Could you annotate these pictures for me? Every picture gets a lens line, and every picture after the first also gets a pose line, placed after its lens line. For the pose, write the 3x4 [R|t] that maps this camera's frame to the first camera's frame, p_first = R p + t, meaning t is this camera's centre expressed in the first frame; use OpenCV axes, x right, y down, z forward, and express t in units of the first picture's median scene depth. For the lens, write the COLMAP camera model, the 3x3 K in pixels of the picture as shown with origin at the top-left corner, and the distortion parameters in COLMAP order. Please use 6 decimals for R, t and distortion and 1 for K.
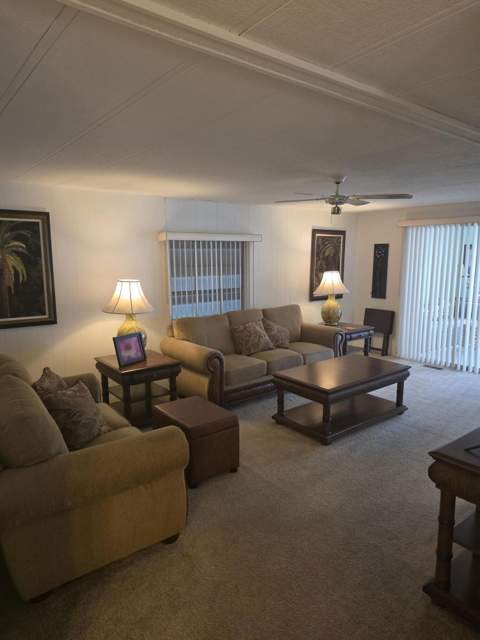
lens RADIAL K [[428.8, 0, 243.0], [0, 428.8, 322.5], [0, 0, 1]] dist [0.072774, -0.061499]
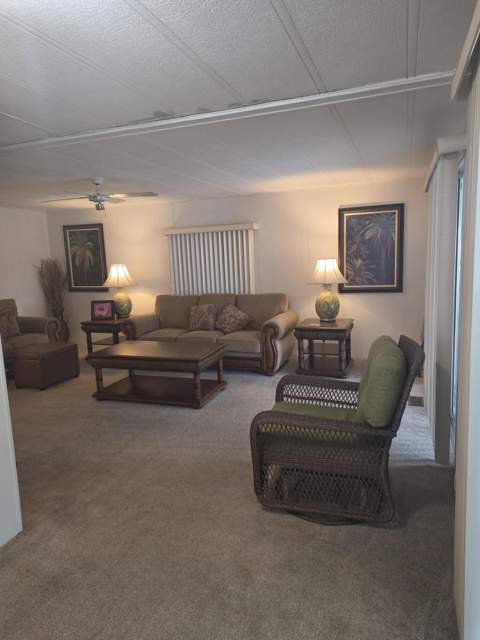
lens RADIAL K [[431.0, 0, 235.5], [0, 431.0, 322.8], [0, 0, 1]] dist [0.076042, -0.051861]
pose [[0.505955, 0.120911, -0.854043, 1.209384], [-0.100416, 0.991651, 0.080904, -0.061160], [0.856695, 0.044826, 0.513872, 0.578866]]
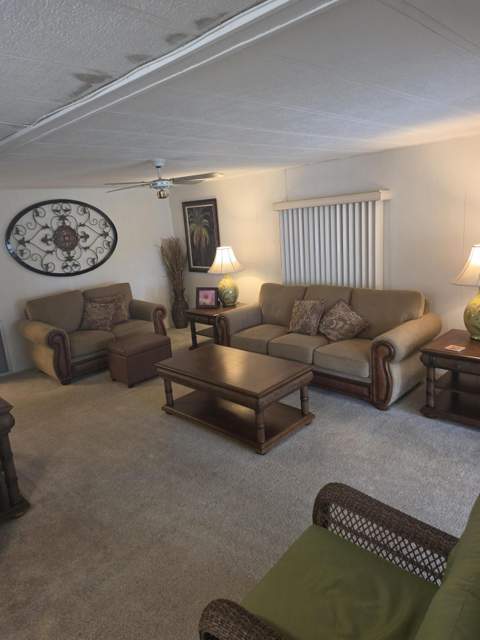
lens RADIAL K [[428.1, 0, 229.2], [0, 428.1, 314.1], [0, 0, 1]] dist [0.081640, -0.001298]
pose [[0.108802, 0.216850, -0.970123, 1.034619], [-0.078797, 0.974727, 0.209042, -0.171185], [0.990936, 0.053698, 0.123139, 0.848882]]
